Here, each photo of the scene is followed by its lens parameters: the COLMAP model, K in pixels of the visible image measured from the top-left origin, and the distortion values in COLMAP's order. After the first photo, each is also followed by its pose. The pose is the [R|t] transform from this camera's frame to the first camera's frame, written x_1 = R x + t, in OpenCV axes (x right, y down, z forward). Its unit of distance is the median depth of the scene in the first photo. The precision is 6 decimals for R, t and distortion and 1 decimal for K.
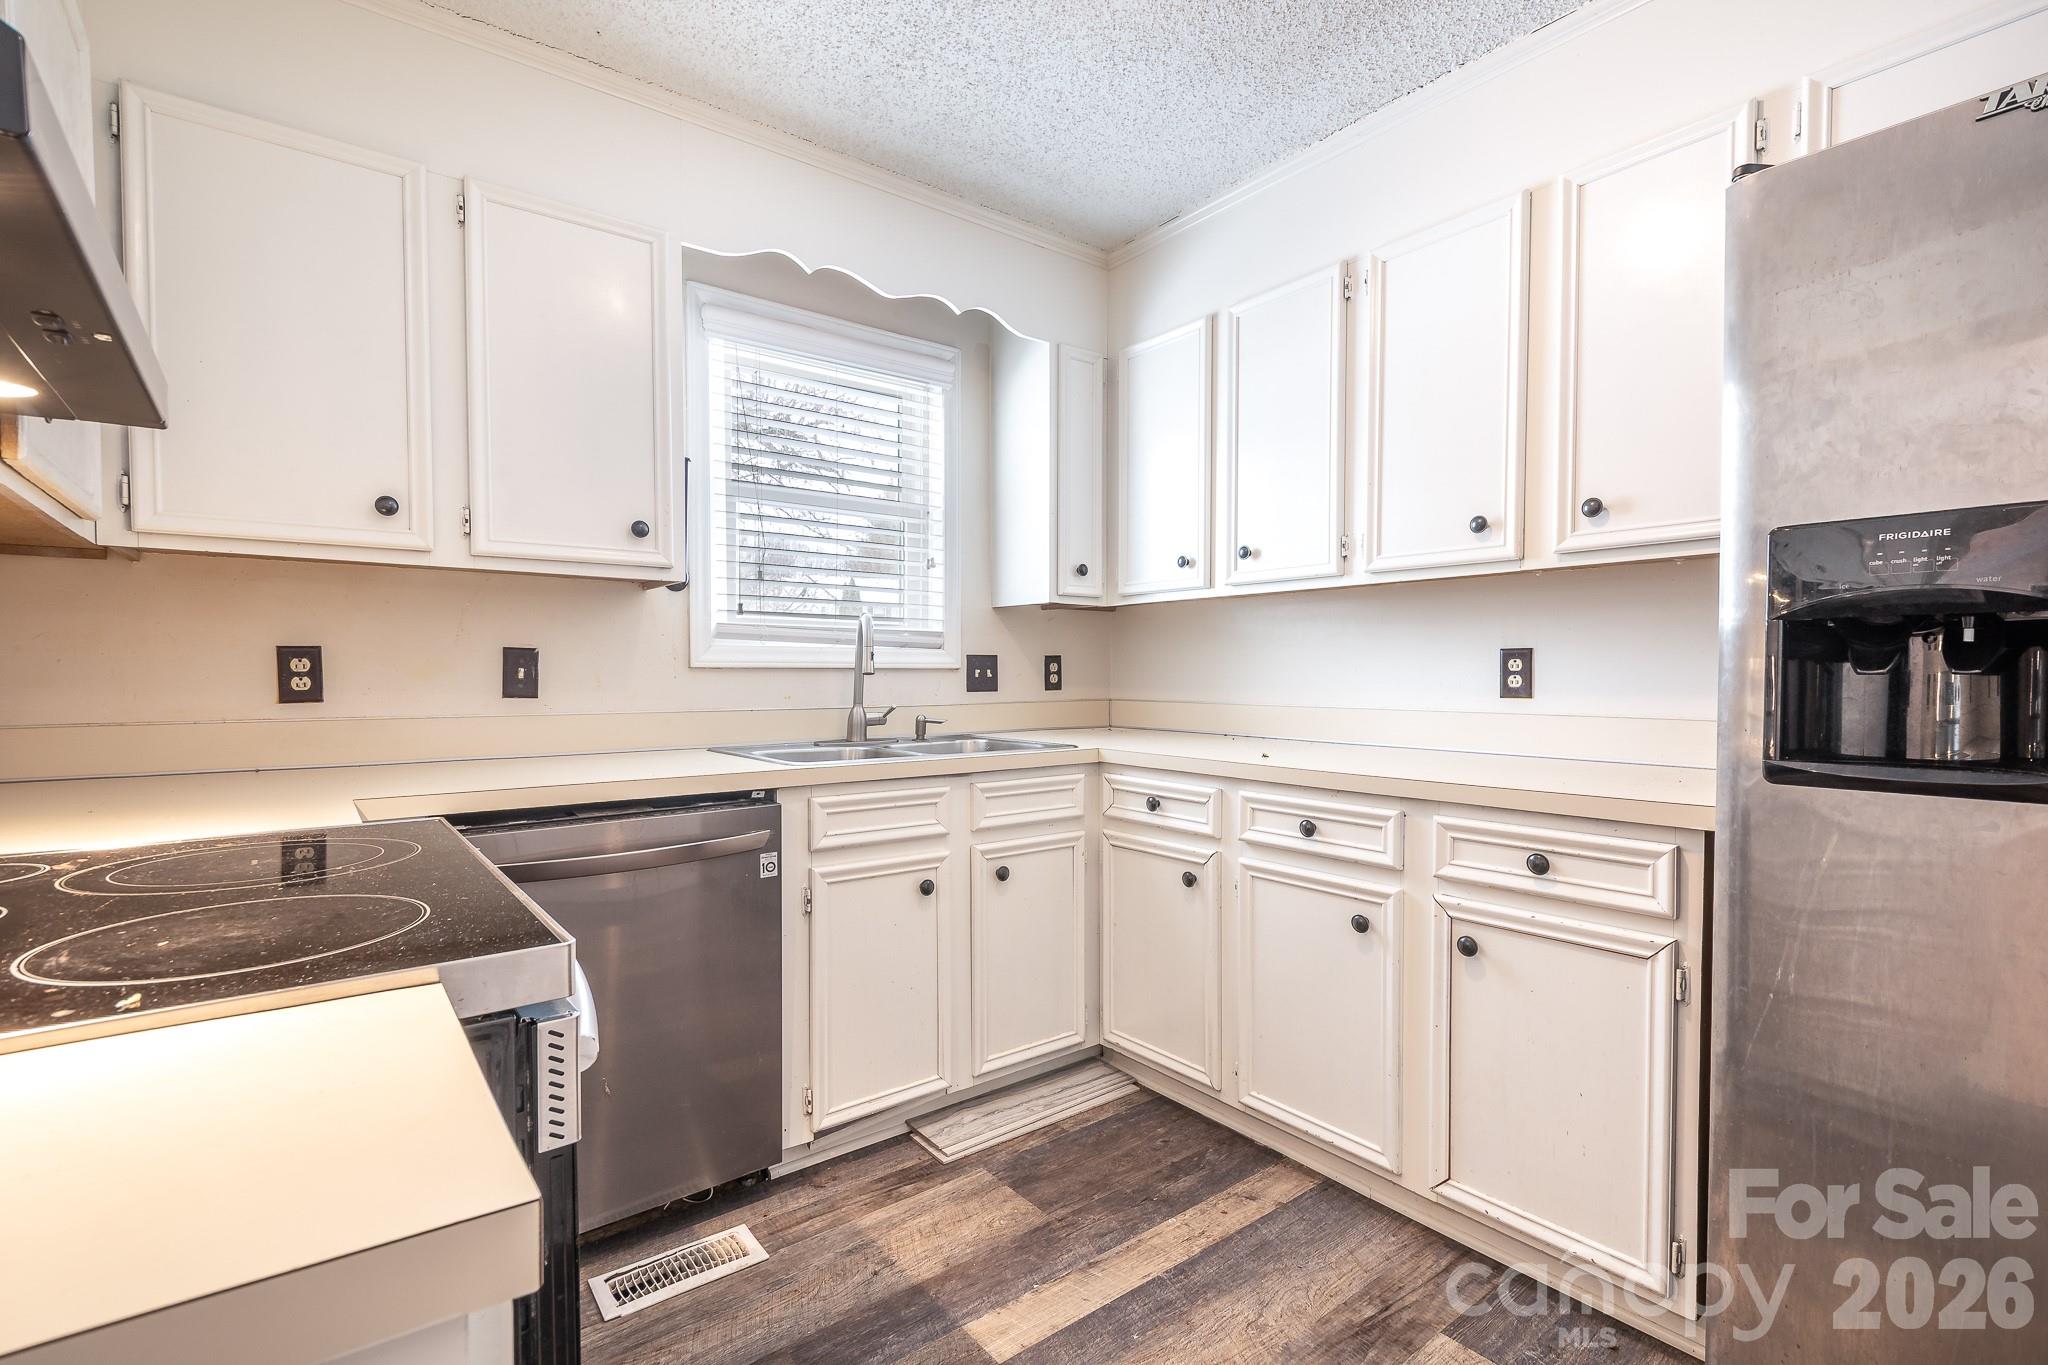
lens RADIAL K [[942.2, 0, 1024.0], [0, 942.2, 682.5], [0, 0, 1]] dist [0.002205, -0.000656]
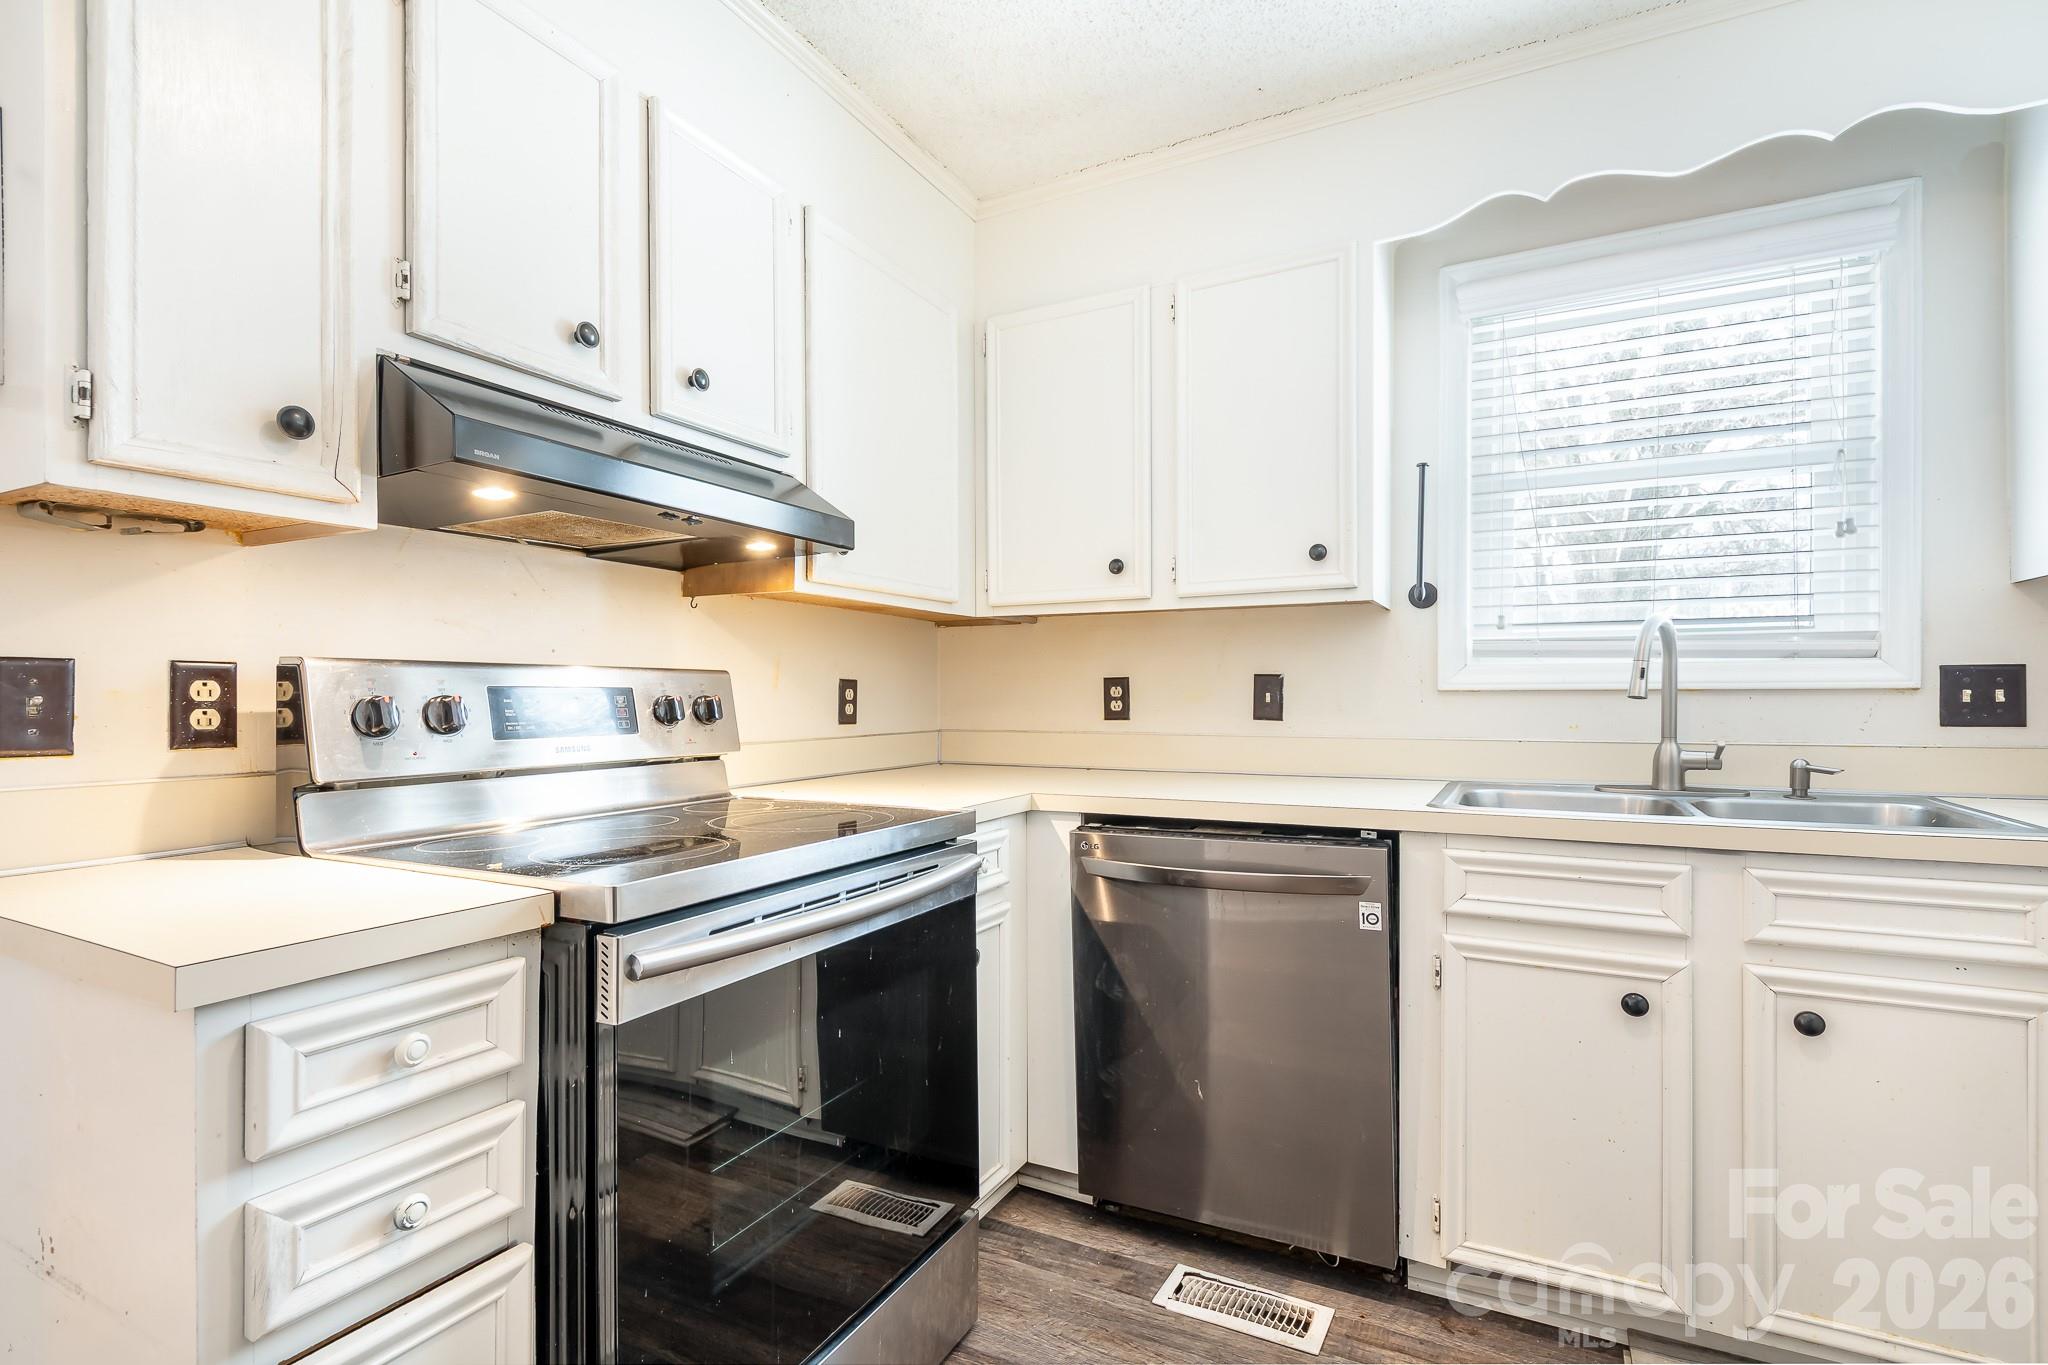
lens RADIAL K [[942.2, 0, 1024.0], [0, 942.2, 682.5], [0, 0, 1]] dist [0.002205, -0.000656]
pose [[0.422609, -0.014723, -0.906193, 0.333808], [-0.005846, 0.999803, -0.018970, -0.004898], [0.906293, 0.013315, 0.422439, 0.283470]]
